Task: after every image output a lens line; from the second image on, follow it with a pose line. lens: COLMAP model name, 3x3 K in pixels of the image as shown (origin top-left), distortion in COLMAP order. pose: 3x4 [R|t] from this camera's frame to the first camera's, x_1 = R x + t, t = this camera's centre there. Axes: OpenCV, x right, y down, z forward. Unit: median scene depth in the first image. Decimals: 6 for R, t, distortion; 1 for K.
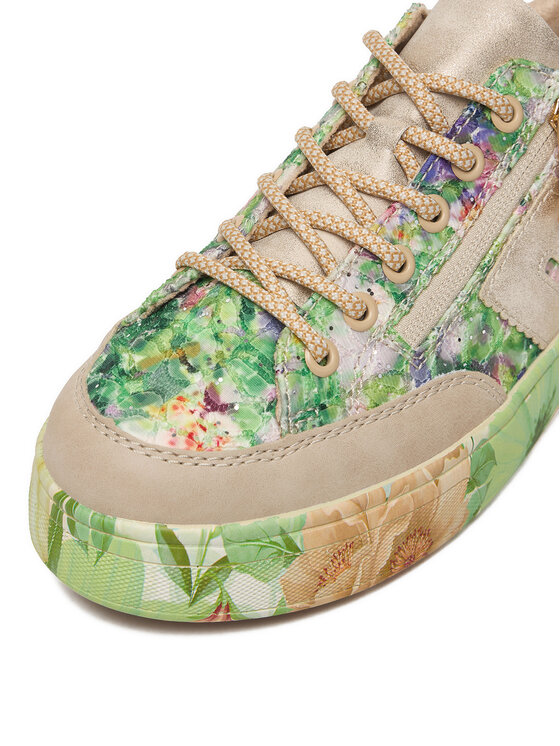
lens RADIAL K [[1845.2, 0, 280.0], [0, 1845.2, 373.0], [0, 0, 1]] dist [0.368547, 0.456469]
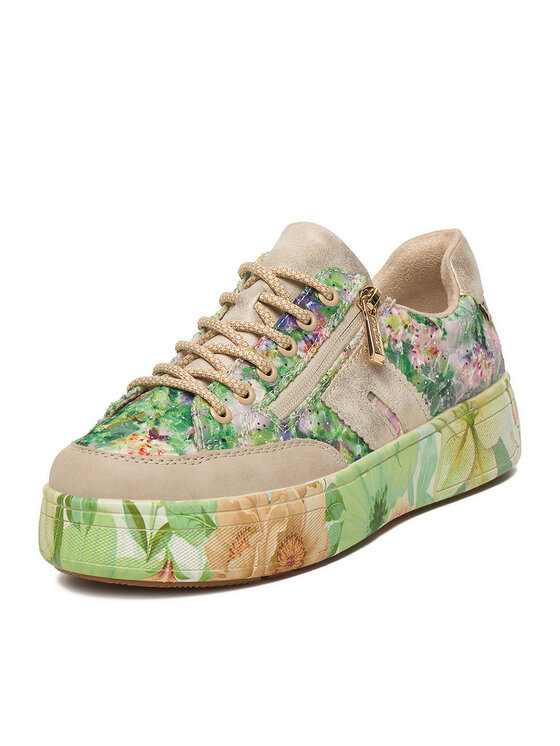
lens RADIAL K [[2945.8, 0, 280.0], [0, 2945.8, 373.0], [0, 0, 1]] dist [1.864317, 0.129457]
pose [[0.997032, -0.072858, 0.024881, 0.012269], [0.076347, 0.894012, -0.441490, 1.088193], [0.009922, 0.442079, 0.896921, -1.307827]]
